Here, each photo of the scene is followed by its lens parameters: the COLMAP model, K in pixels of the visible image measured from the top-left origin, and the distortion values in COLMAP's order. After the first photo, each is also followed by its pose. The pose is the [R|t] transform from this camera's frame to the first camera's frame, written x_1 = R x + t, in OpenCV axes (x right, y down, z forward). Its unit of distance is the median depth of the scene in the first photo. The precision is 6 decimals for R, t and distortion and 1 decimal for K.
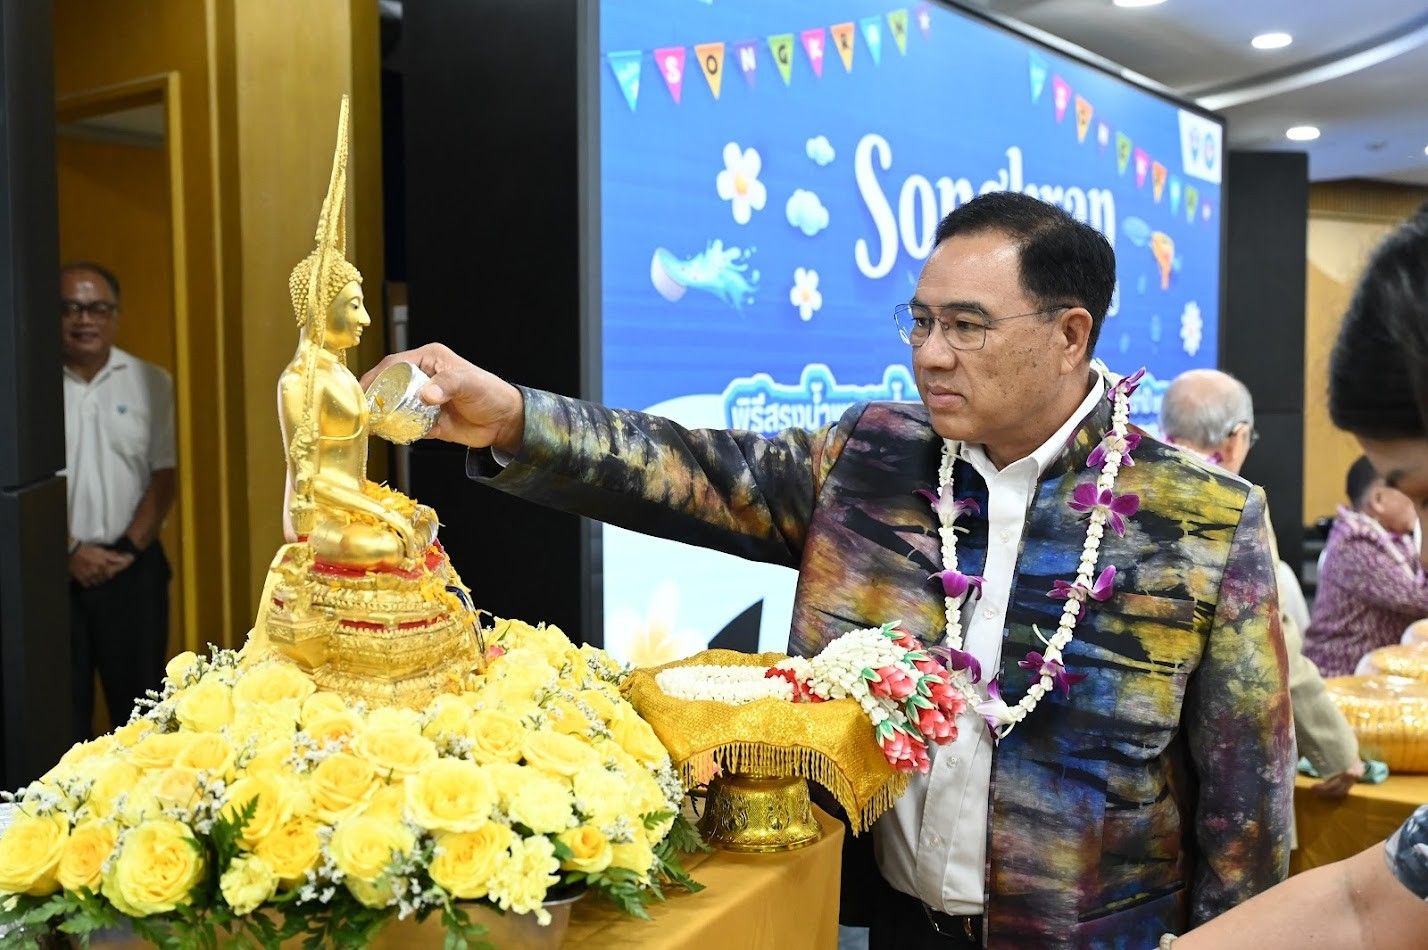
lens RADIAL K [[1534.5, 0, 707.8], [0, 1534.5, 474.4], [0, 0, 1]] dist [-0.000811, -0.000967]
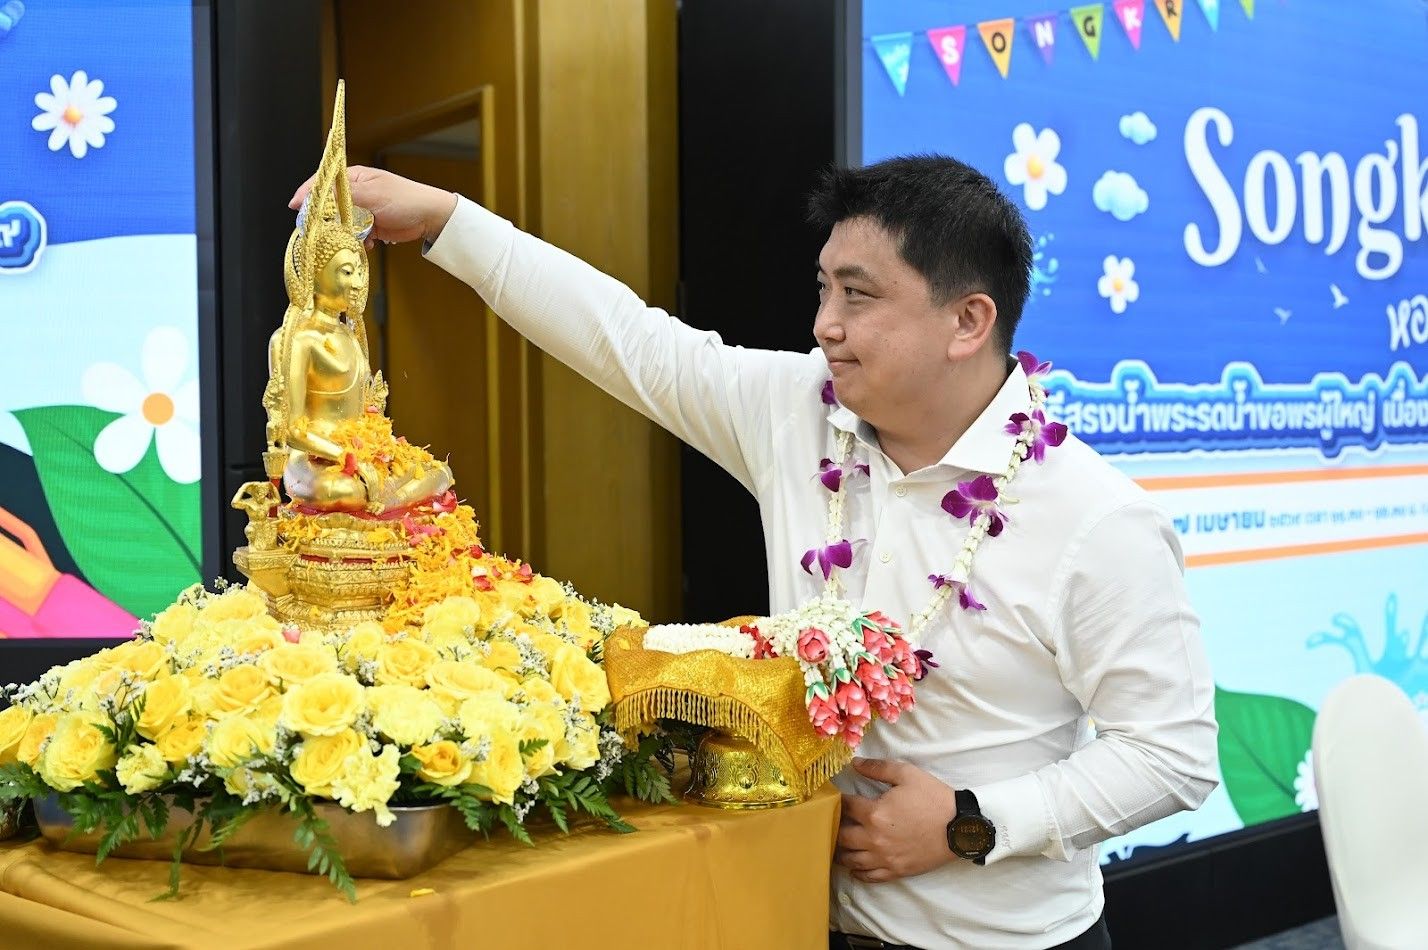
lens RADIAL K [[1636.4, 0, 691.3], [0, 1636.4, 473.8], [0, 0, 1]] dist [-0.006707, 0.026716]
pose [[0.954004, 0.008949, -0.299659, 0.344298], [-0.014512, 0.999761, -0.016345, 0.047776], [0.299441, 0.019942, 0.953906, -0.030616]]
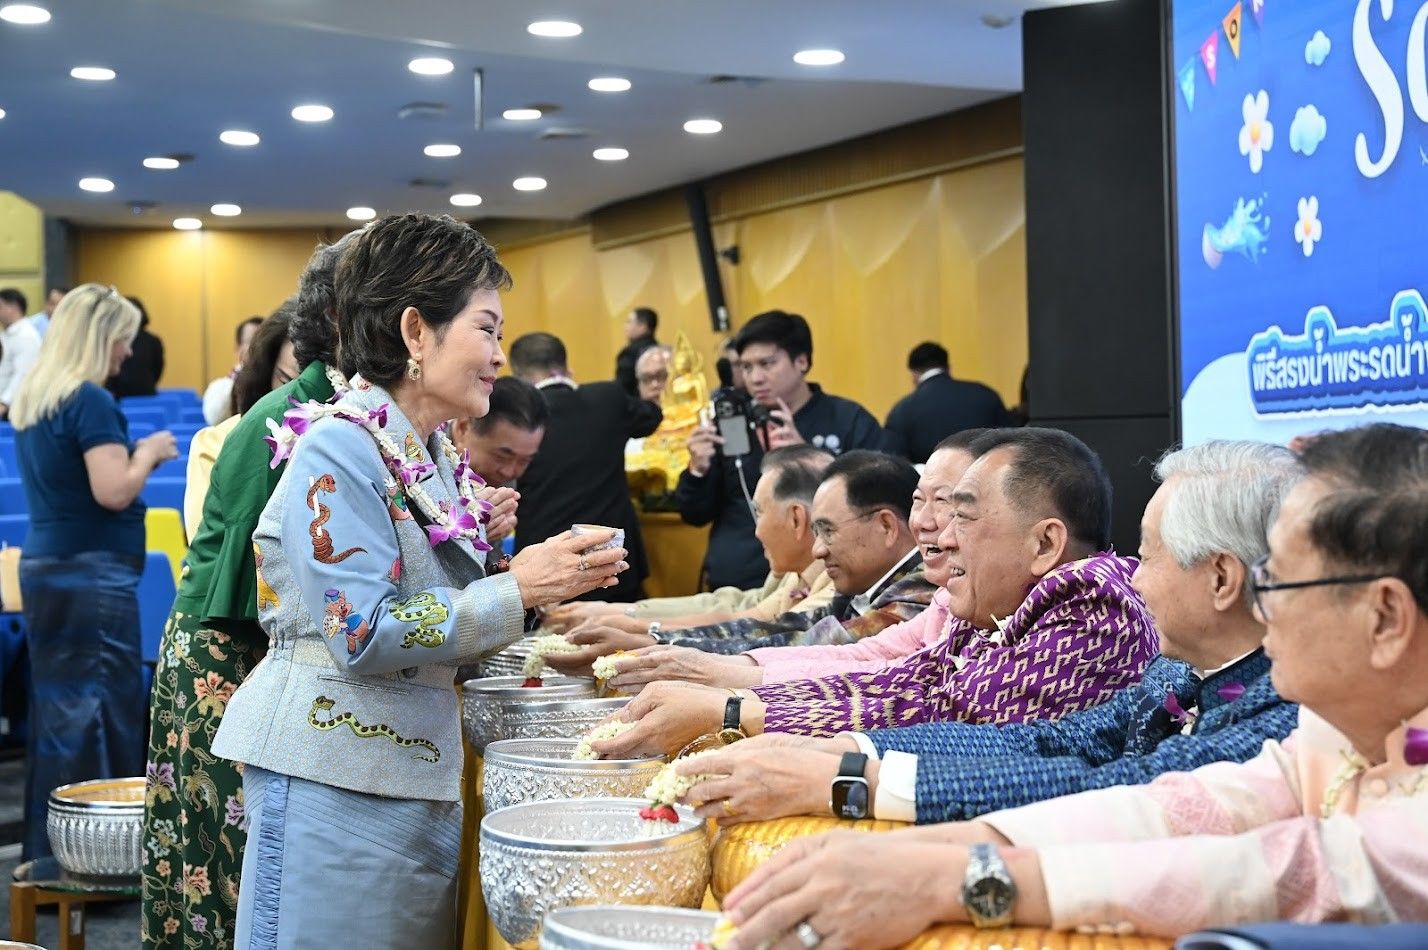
lens RADIAL K [[2145.6, 0, 714.0], [0, 2145.6, 475.0], [0, 0, 1]] dist [0.009474, 0.021148]
pose [[-0.730201, 0.025712, -0.682748, 3.373999], [-0.013290, 0.998568, 0.051819, -0.110644], [0.683103, 0.046912, -0.728814, 4.960078]]
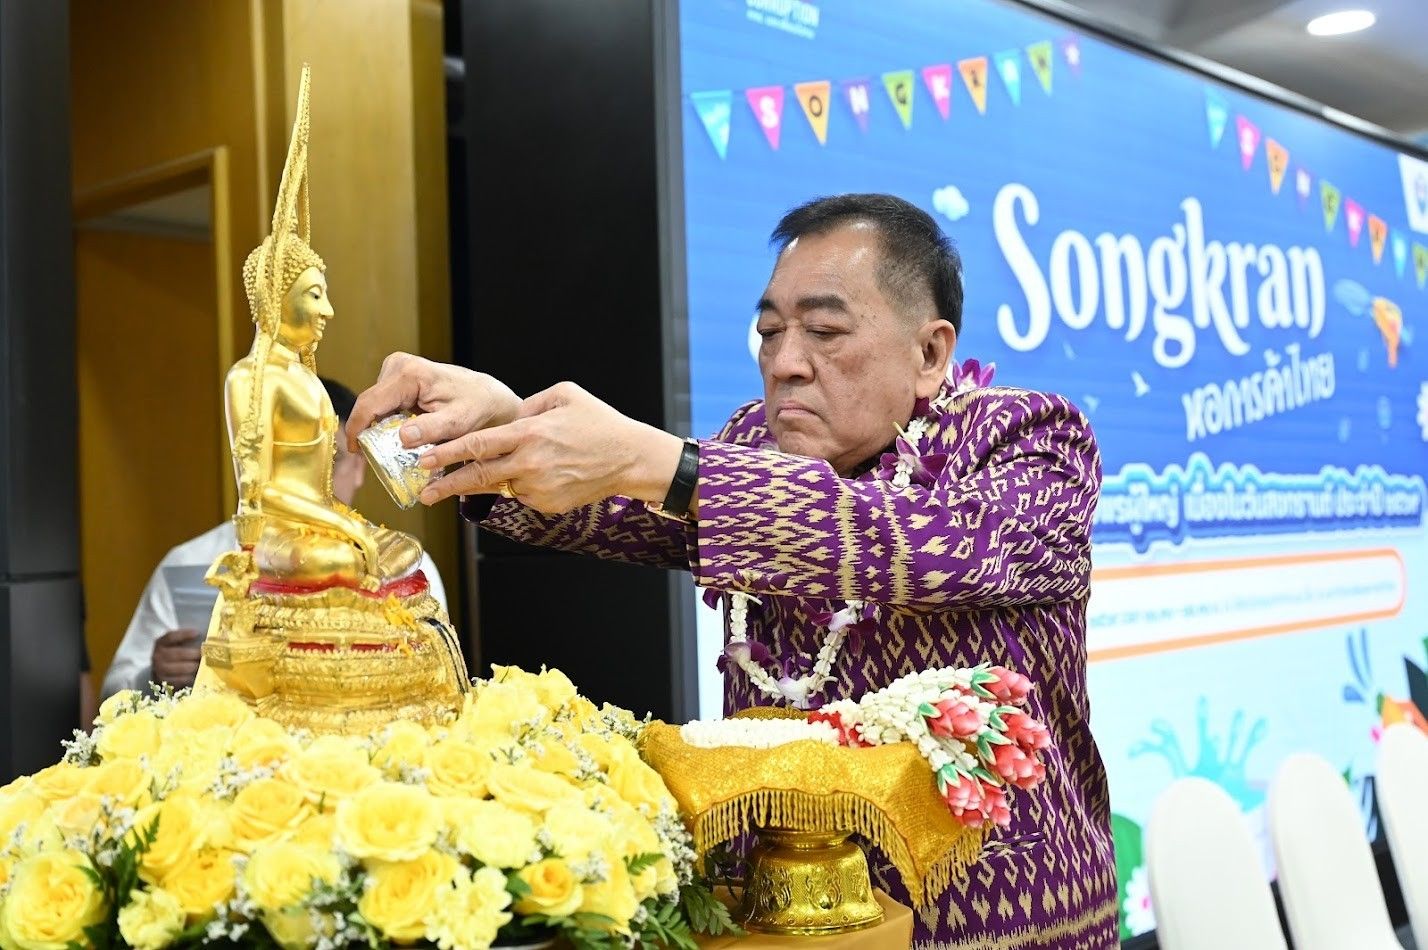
lens RADIAL K [[1794.4, 0, 694.8], [0, 1794.4, 472.1], [0, 0, 1]] dist [-0.003018, 0.007294]
pose [[0.994372, -0.030154, -0.101567, 0.086254], [0.020682, 0.995446, -0.093055, 0.089486], [0.103911, 0.090431, 0.990467, 0.011173]]
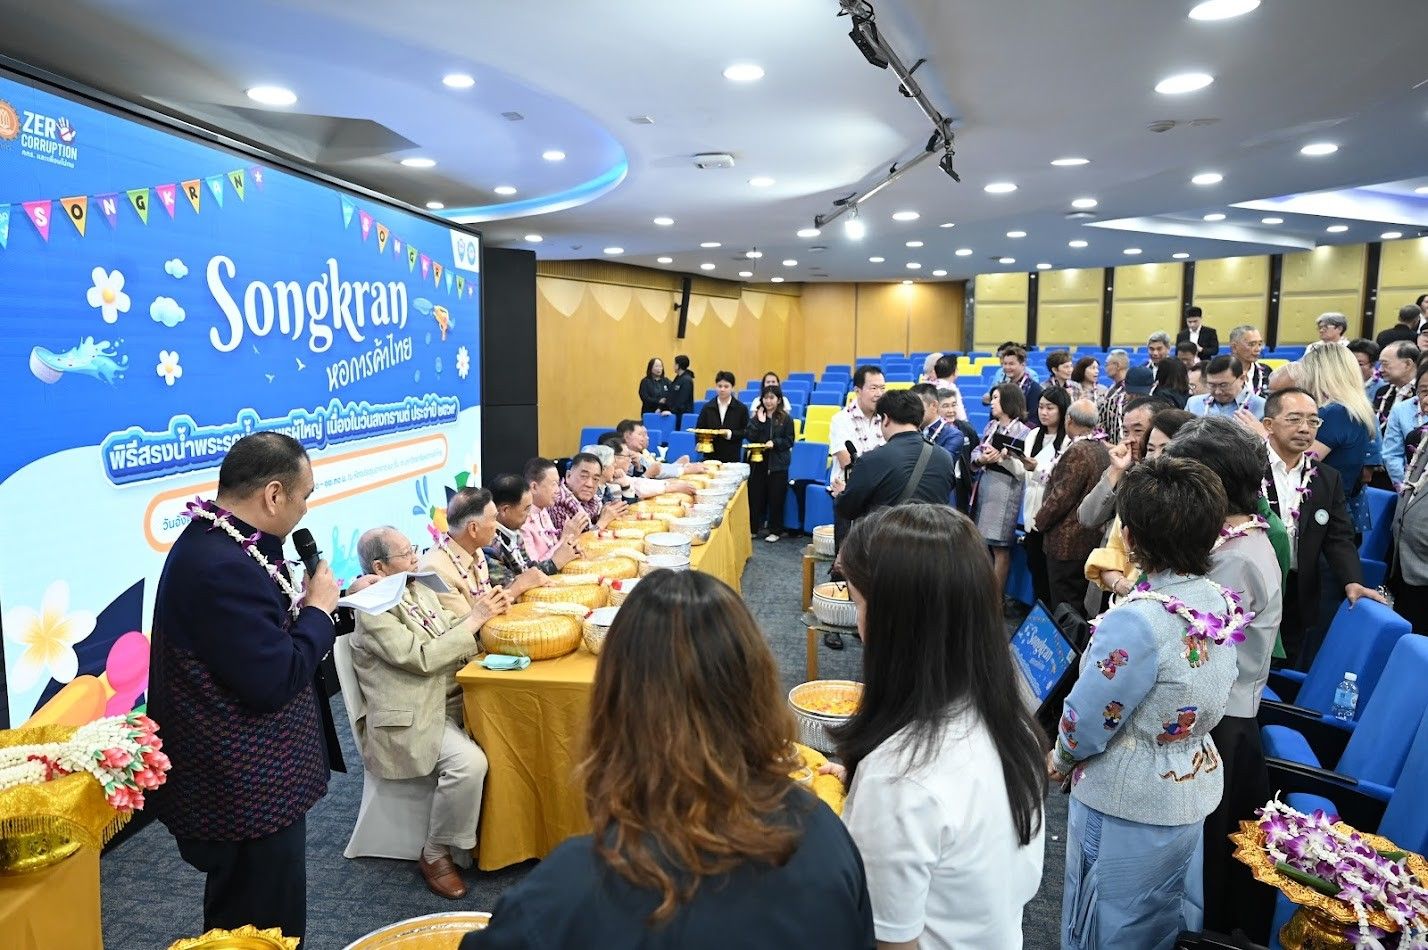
lens RADIAL K [[962.9, 0, 714.0], [0, 962.9, 475.0], [0, 0, 1]] dist [-0.005311, 0.002322]
pose [[0.870977, -0.044193, 0.489332, 0.189953], [0.009528, 0.997279, 0.073107, -0.233174], [-0.491231, -0.059012, 0.869028, -0.178903]]
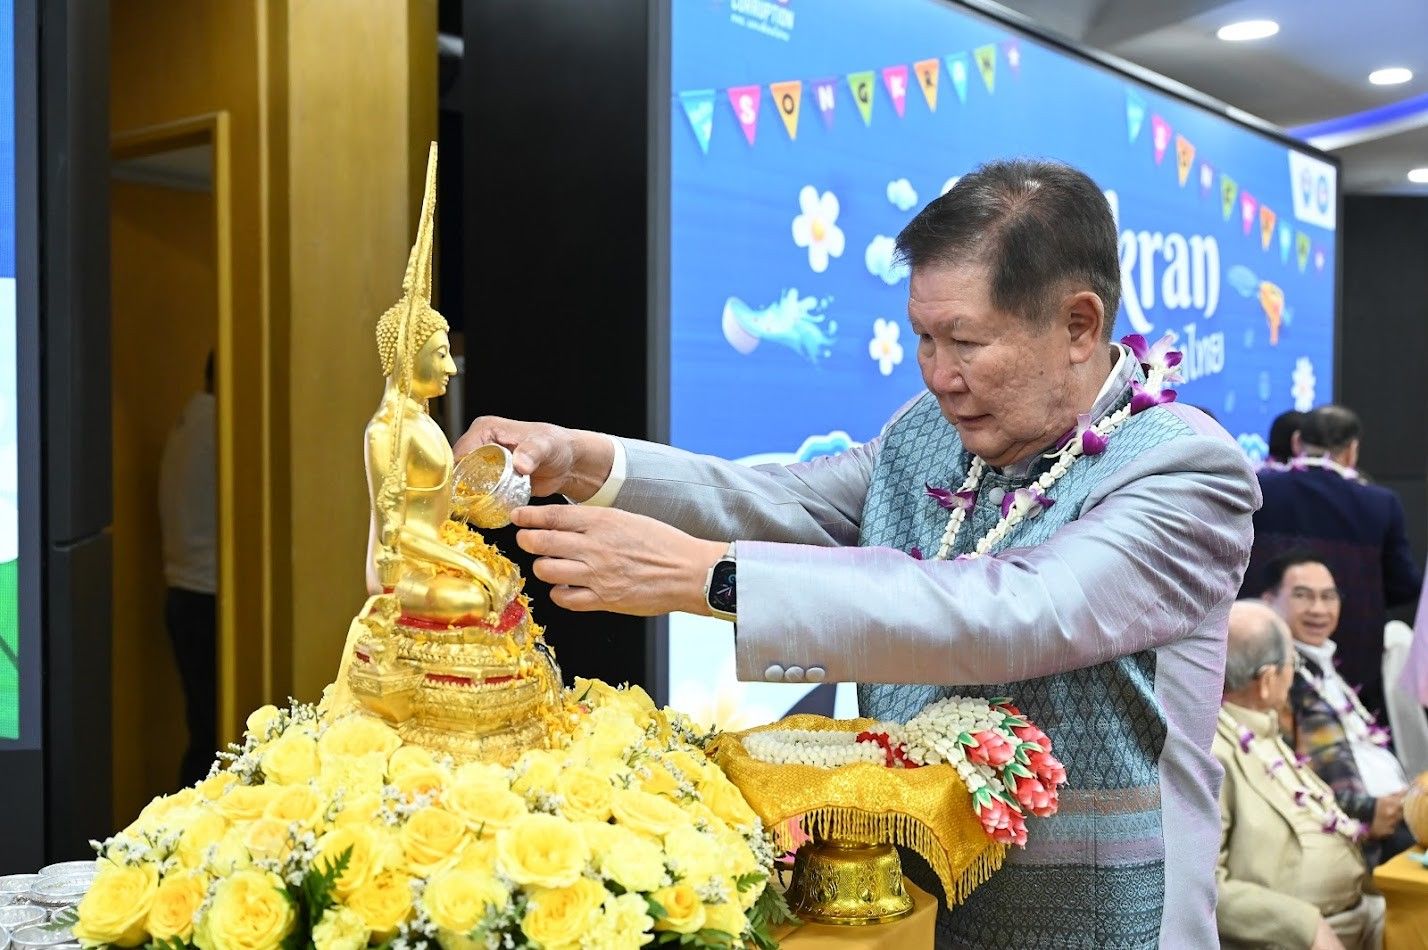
lens RADIAL K [[1675.2, 0, 708.8], [0, 1675.2, 485.3], [0, 0, 1]] dist [-0.005765, 0.032517]
pose [[0.999318, 0.007725, -0.036109, -0.019466], [-0.008975, 0.999361, -0.034599, 0.009027], [0.035819, 0.034899, 0.998749, -0.060645]]
